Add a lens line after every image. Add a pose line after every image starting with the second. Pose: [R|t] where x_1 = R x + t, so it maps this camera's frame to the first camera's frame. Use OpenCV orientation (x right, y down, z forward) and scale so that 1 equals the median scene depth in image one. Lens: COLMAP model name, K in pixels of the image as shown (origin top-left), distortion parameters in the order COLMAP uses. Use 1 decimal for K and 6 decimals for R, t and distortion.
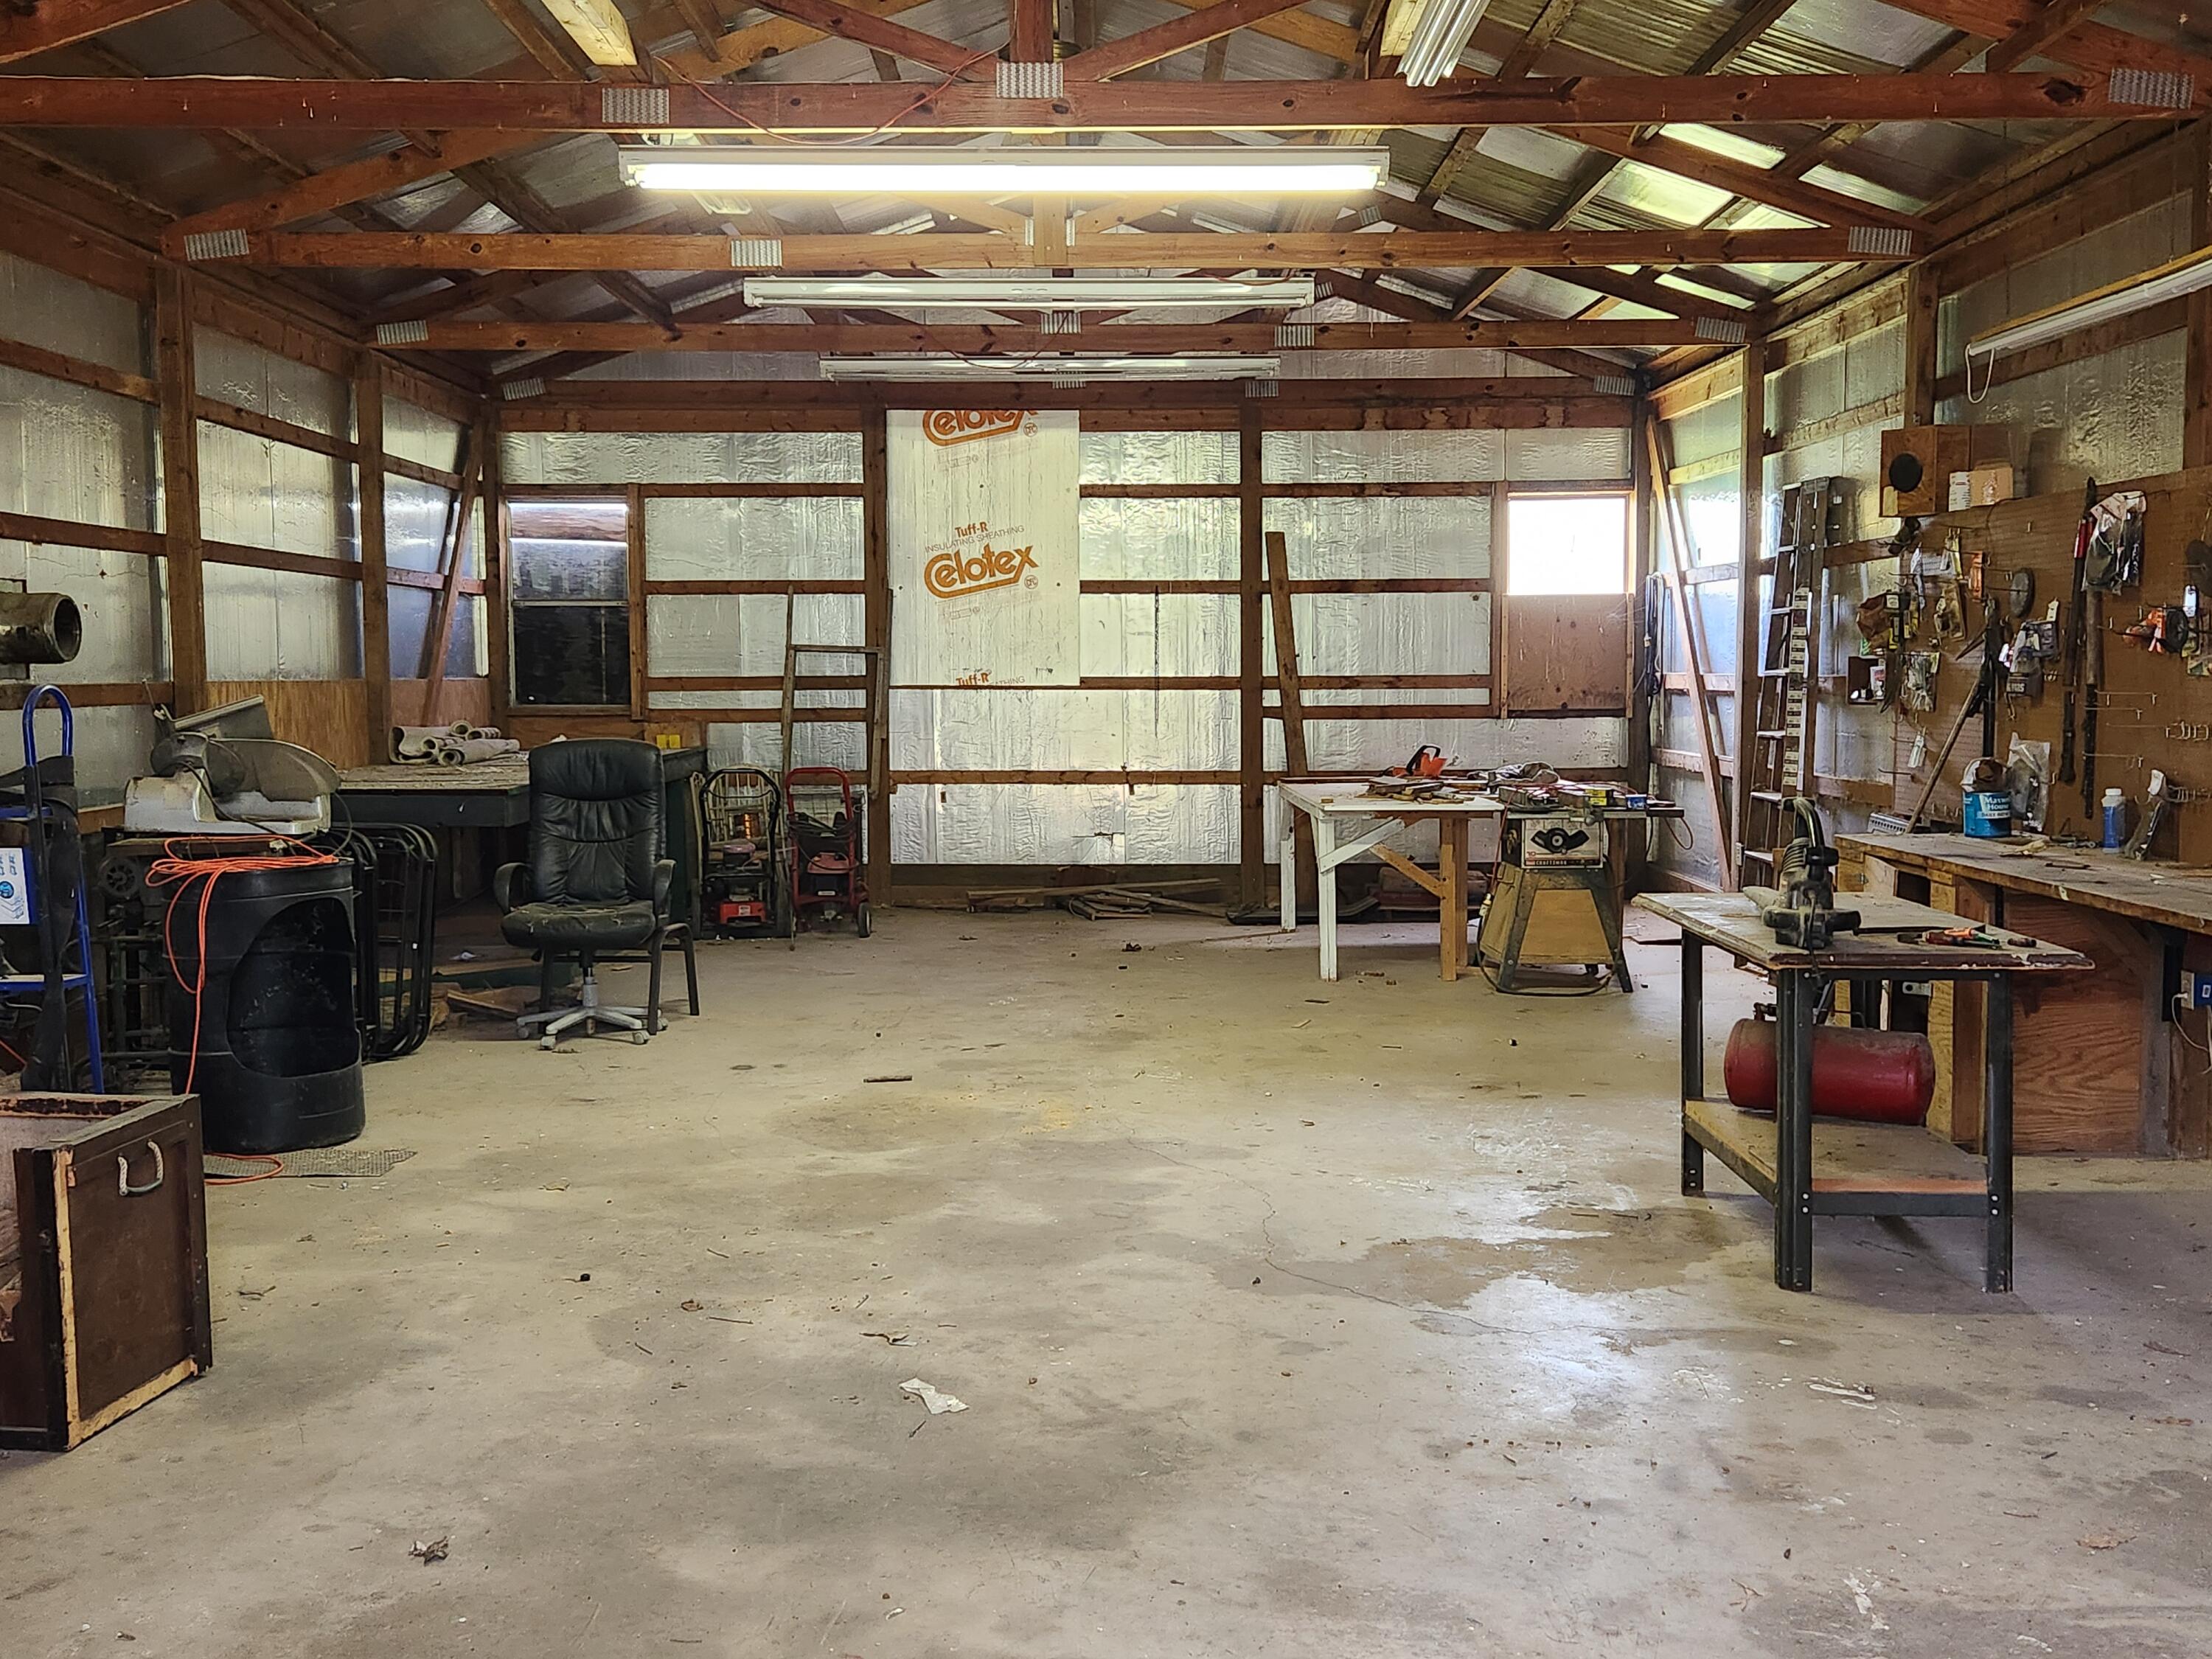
lens RADIAL K [[2233.2, 0, 1107.3], [0, 2233.2, 842.7], [0, 0, 1]] dist [0.066201, 0.000000]
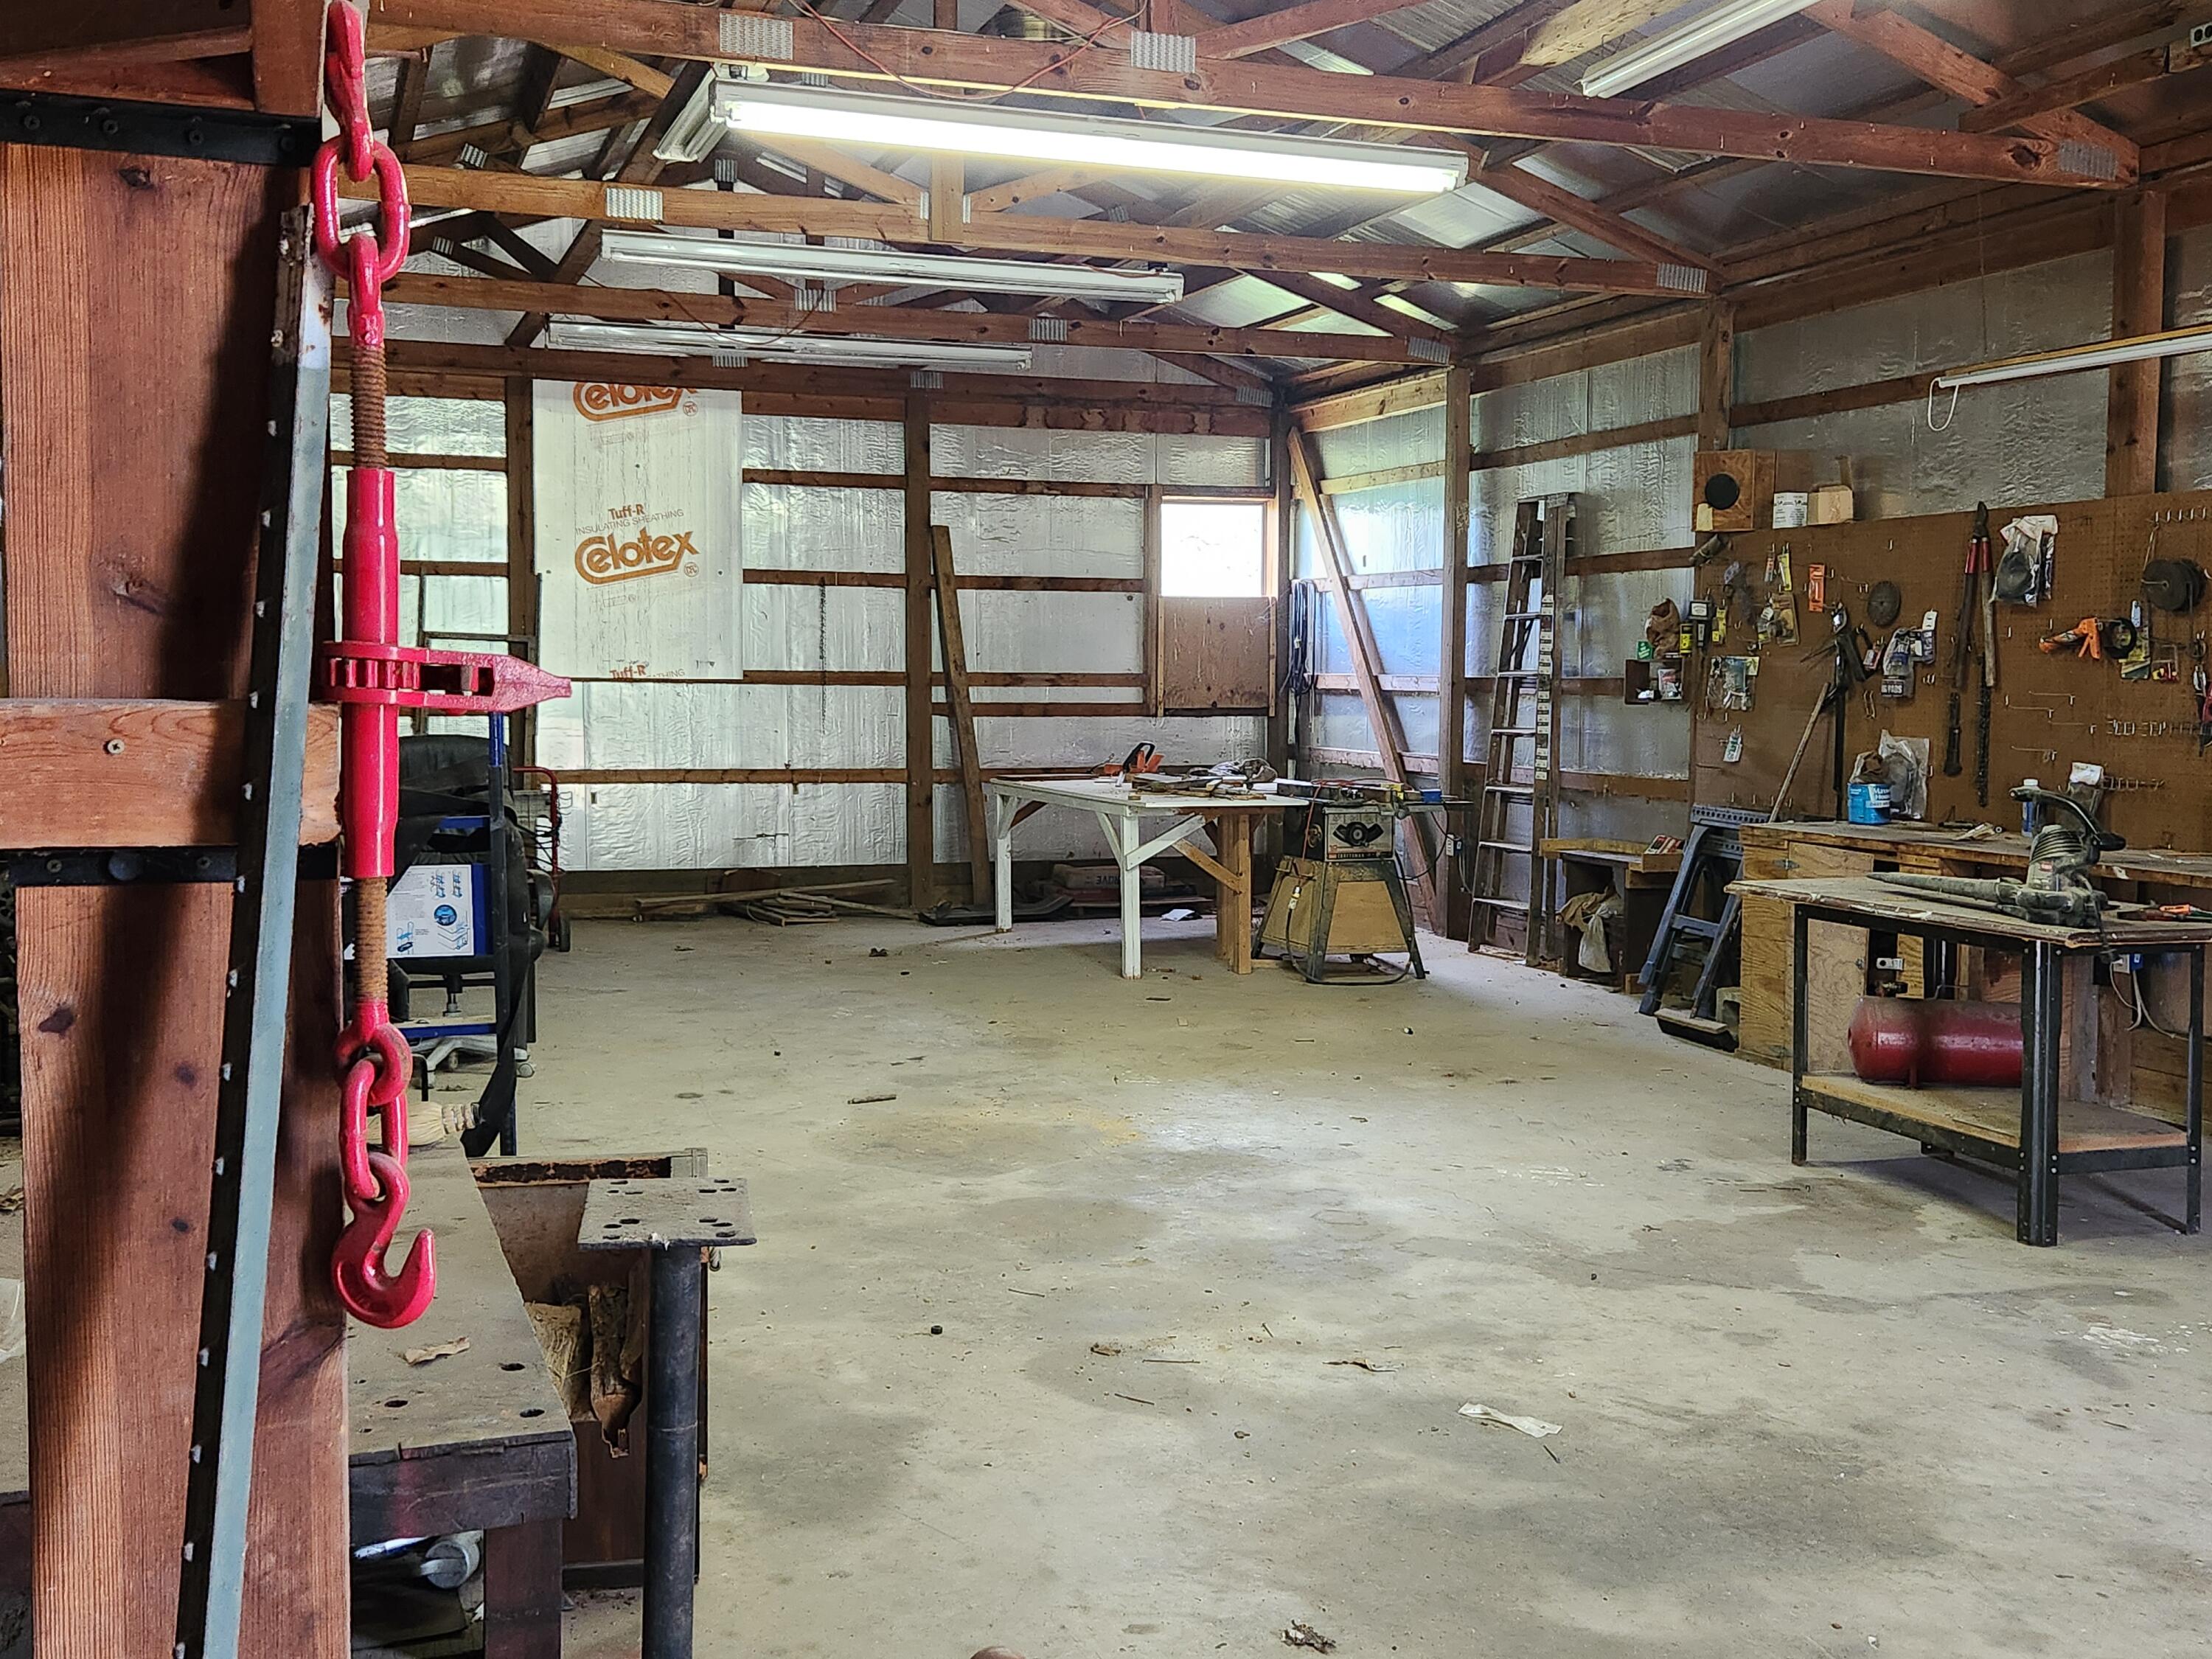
lens RADIAL K [[2233.2, 0, 1112.1], [0, 2233.2, 812.5], [0, 0, 1]] dist [0.066201, 0.000000]
pose [[0.942301, -0.011301, 0.334577, -0.265423], [0.015645, 0.999825, -0.010293, -0.002277], [-0.334402, 0.014934, 0.942312, 0.071564]]
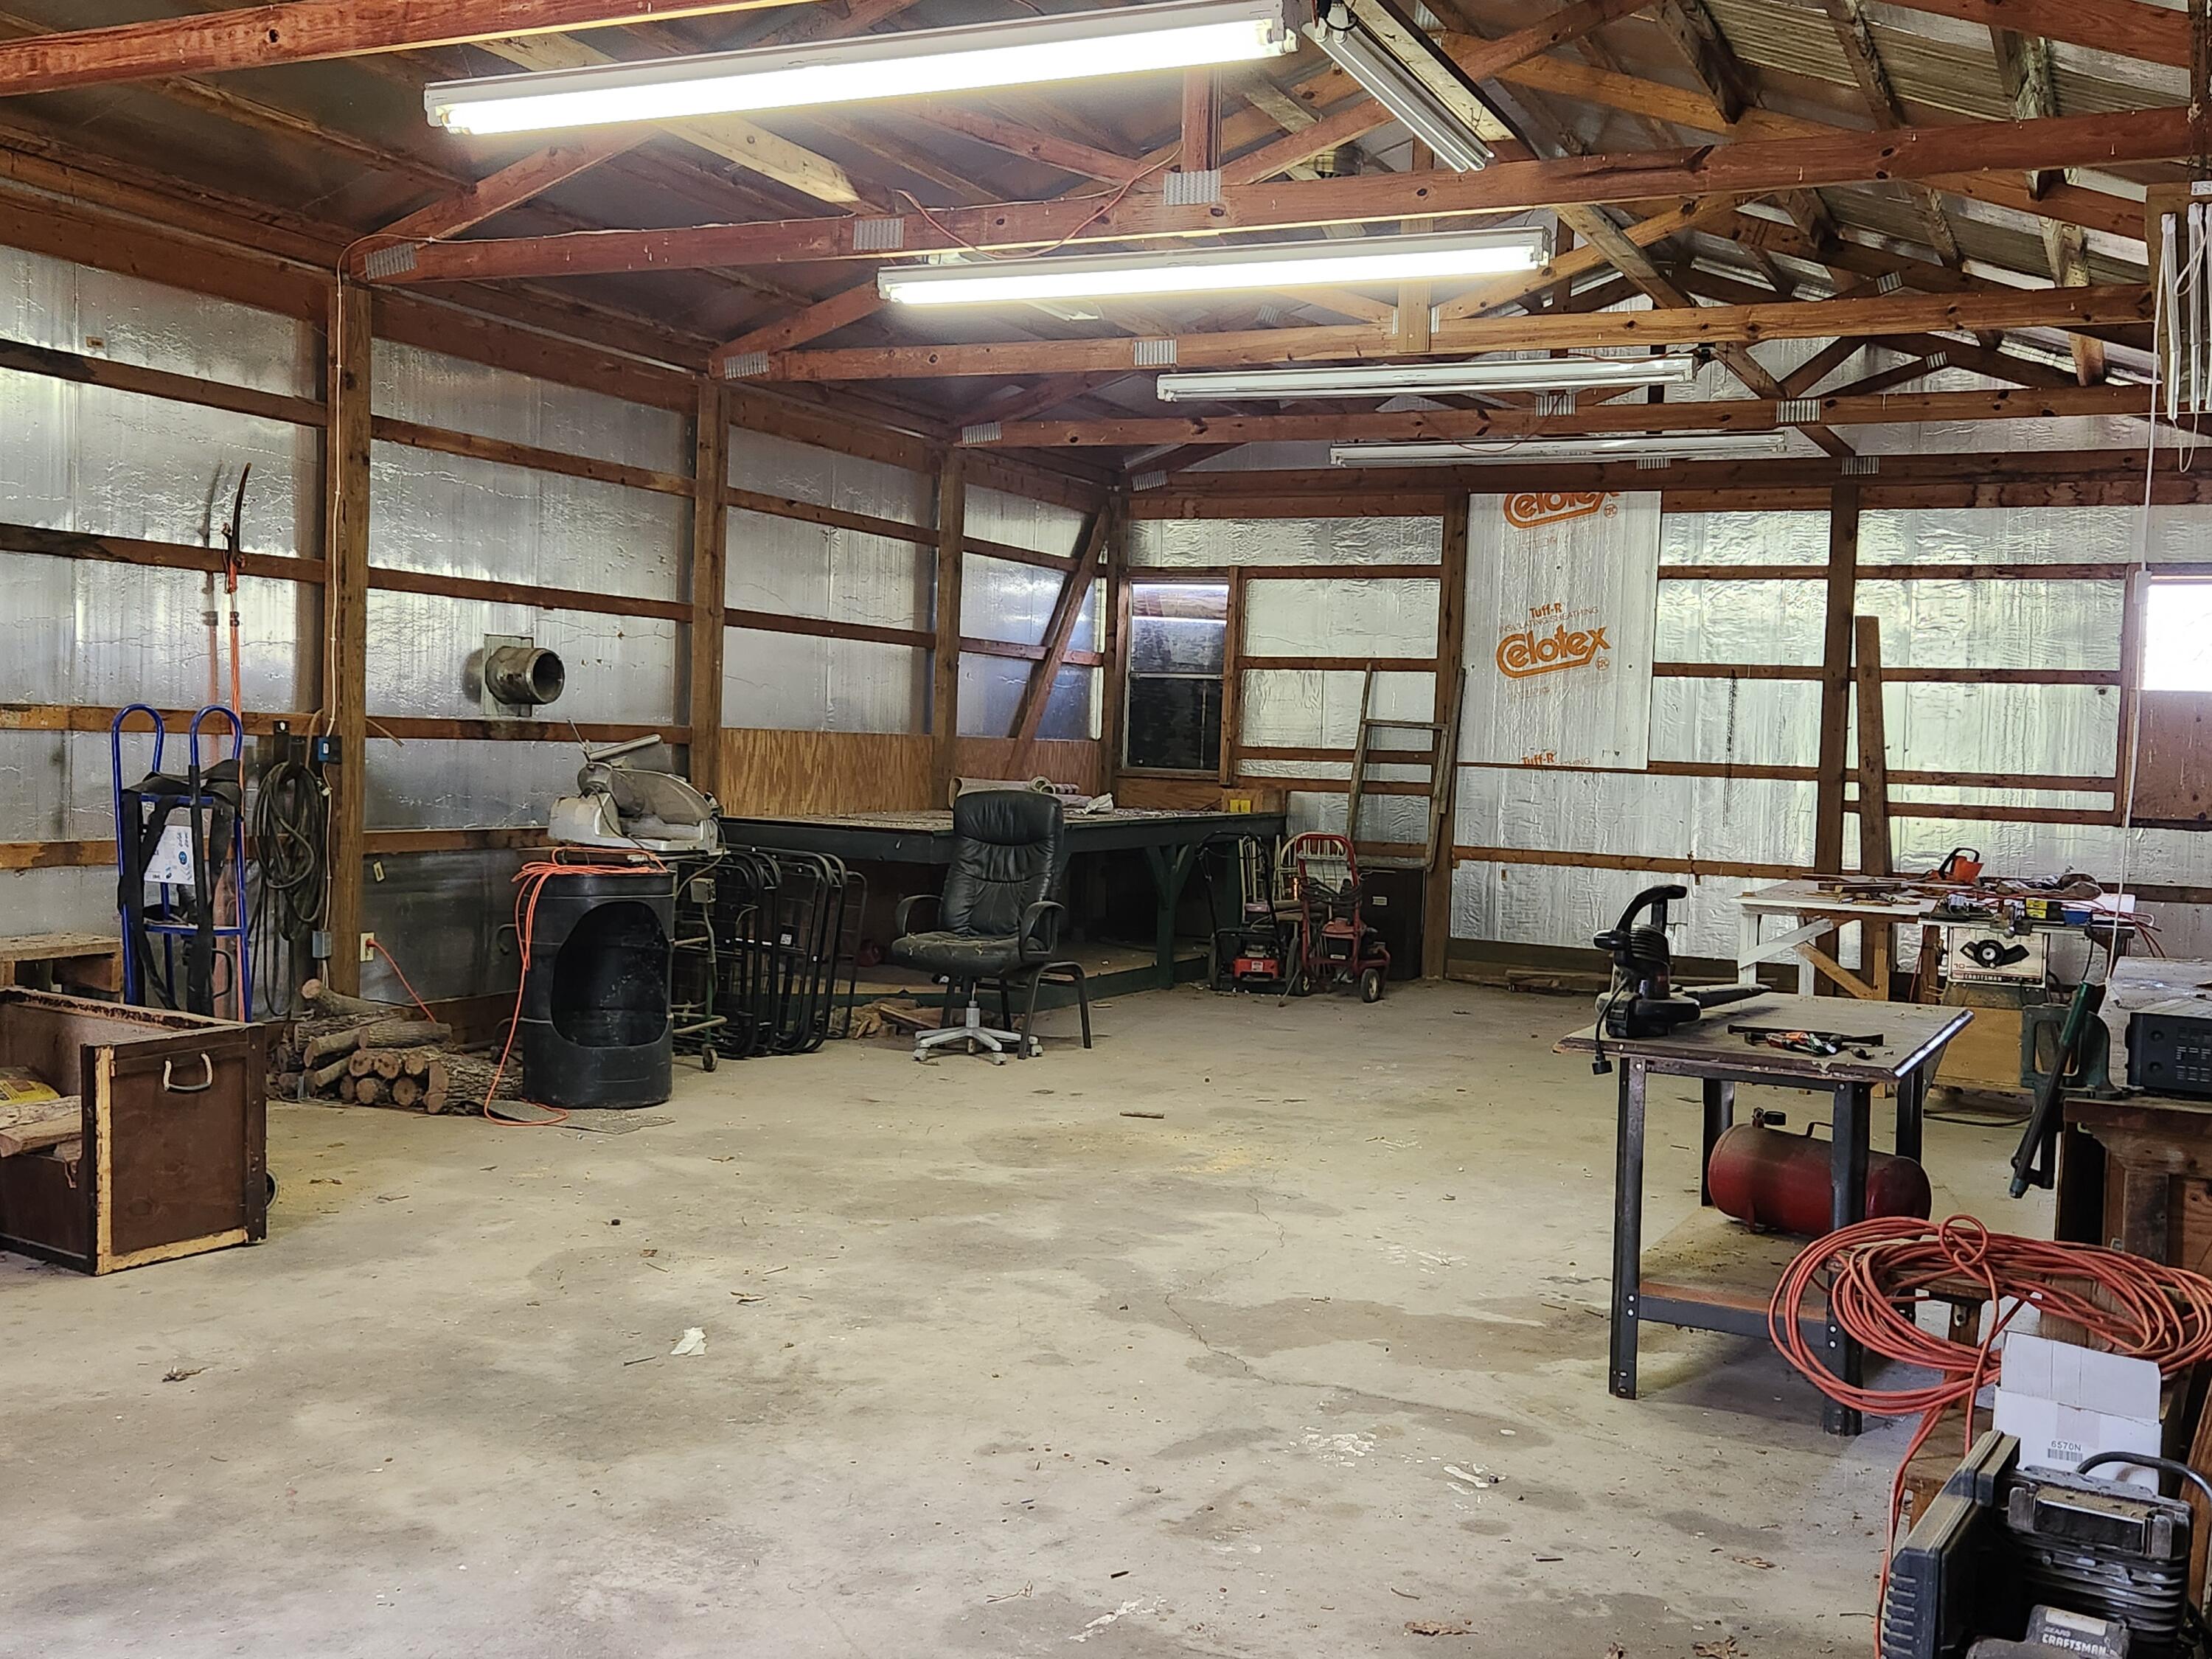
lens RADIAL K [[2233.2, 0, 1109.6], [0, 2233.2, 847.3], [0, 0, 1]] dist [0.066201, 0.000000]
pose [[0.903128, 0.057711, -0.425476, 0.282392], [-0.073155, 0.997119, -0.020034, 0.000562], [0.423094, 0.049219, 0.904748, 0.017471]]
